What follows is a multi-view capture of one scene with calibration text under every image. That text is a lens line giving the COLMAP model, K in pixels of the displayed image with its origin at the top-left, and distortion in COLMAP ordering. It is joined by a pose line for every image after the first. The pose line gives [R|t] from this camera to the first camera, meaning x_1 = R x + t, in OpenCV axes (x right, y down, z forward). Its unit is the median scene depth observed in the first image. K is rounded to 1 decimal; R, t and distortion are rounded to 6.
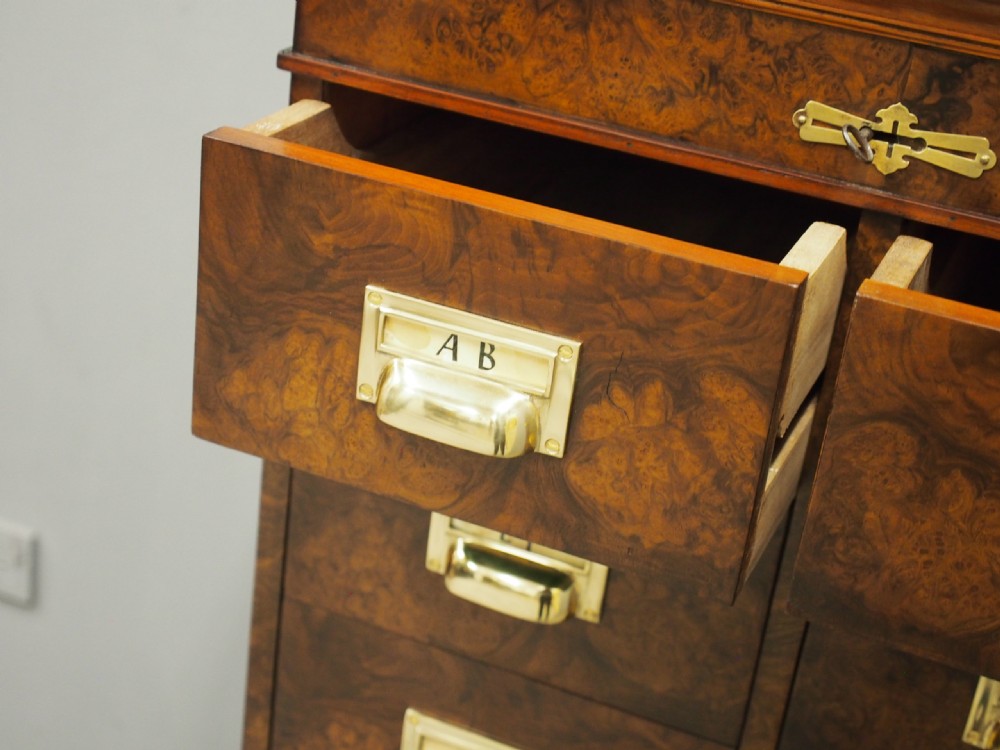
lens RADIAL K [[1746.4, 0, 500.0], [0, 1746.4, 384.3], [0, 0, 1]] dist [0.068495, 0.000000]
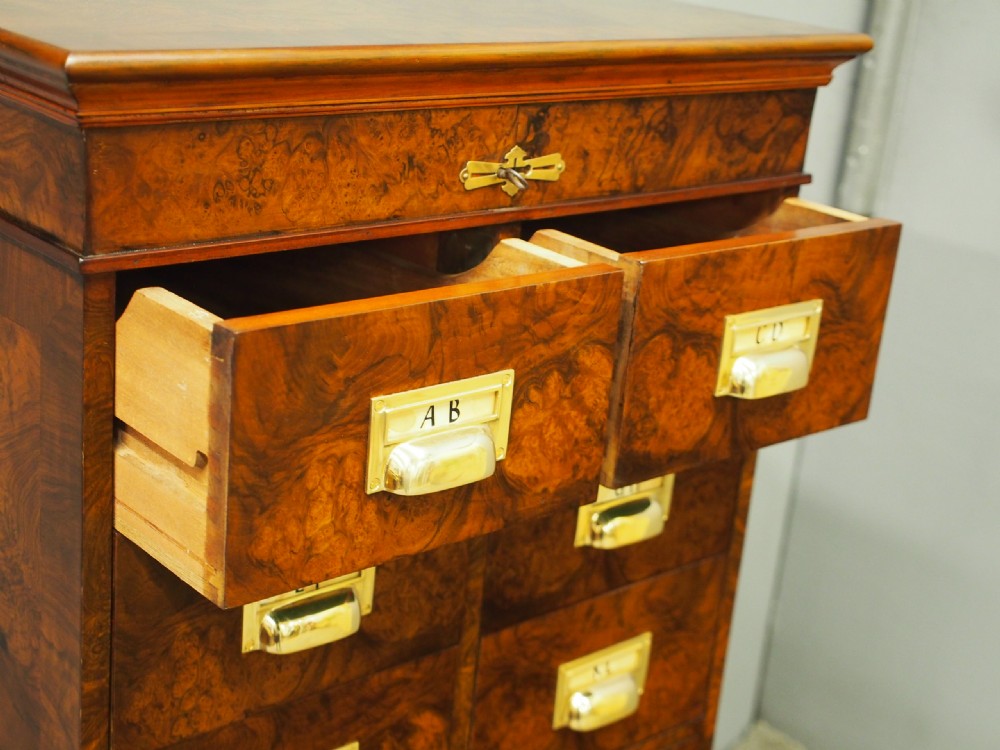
lens RADIAL K [[1602.1, 0, 530.2], [0, 1602.1, 385.5], [0, 0, 1]] dist [0.030792, 0.000000]
pose [[0.432328, -0.371672, 0.821554, -0.906099], [0.351233, 0.908553, 0.226201, -0.268322], [-0.830498, 0.190764, 0.523337, 0.323282]]
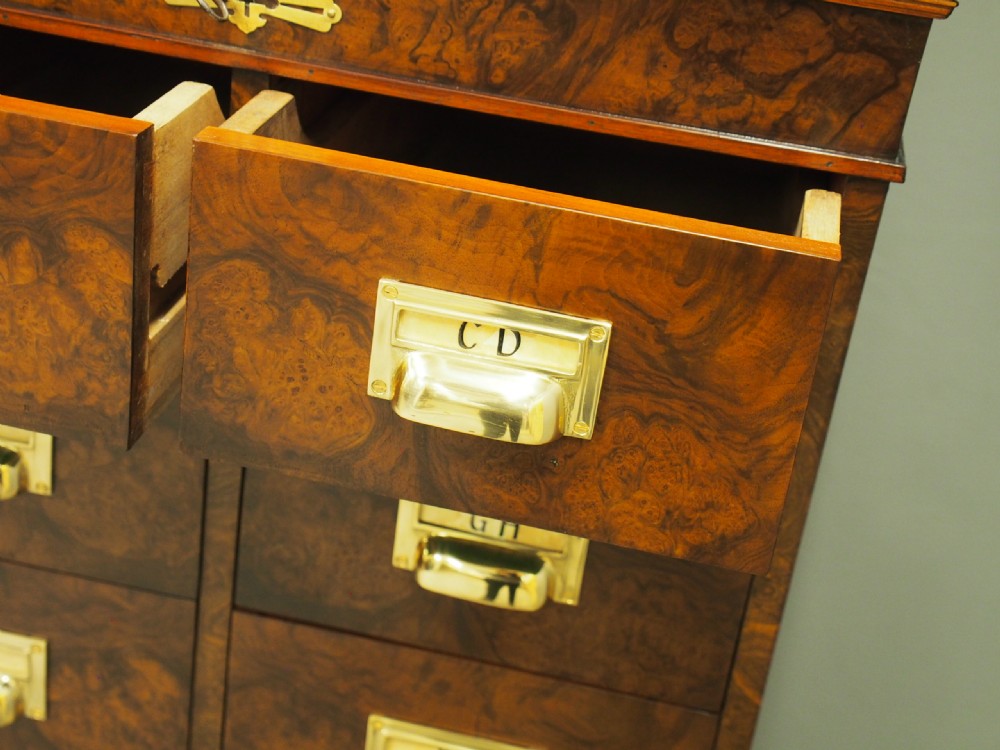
lens RADIAL K [[1746.4, 0, 507.9], [0, 1746.4, 385.5], [0, 0, 1]] dist [0.068495, 0.000000]
pose [[0.980738, -0.085148, 0.175790, 0.168281], [0.079373, 0.996056, 0.039642, 0.061652], [-0.178472, -0.024926, 0.983629, -0.072085]]
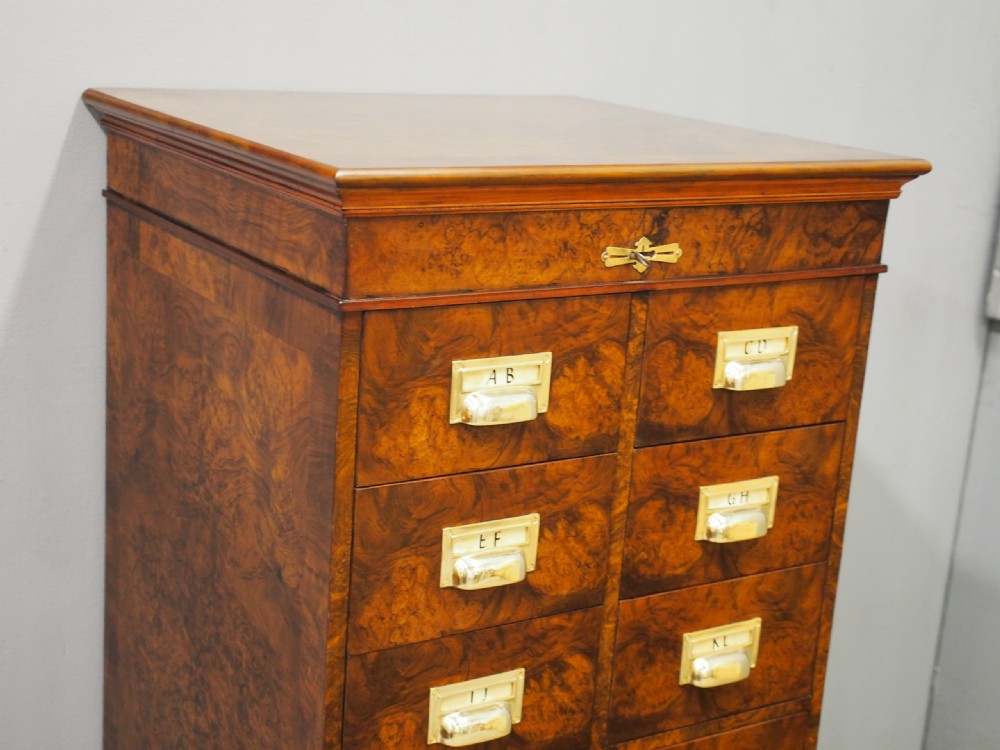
lens RADIAL K [[1602.1, 0, 551.3], [0, 1602.1, 373.4], [0, 0, 1]] dist [0.030792, 0.000000]
pose [[0.560333, -0.287106, 0.776915, -1.298461], [0.353470, 0.931185, 0.089183, -0.210798], [-0.749057, 0.224644, 0.623257, -0.051021]]
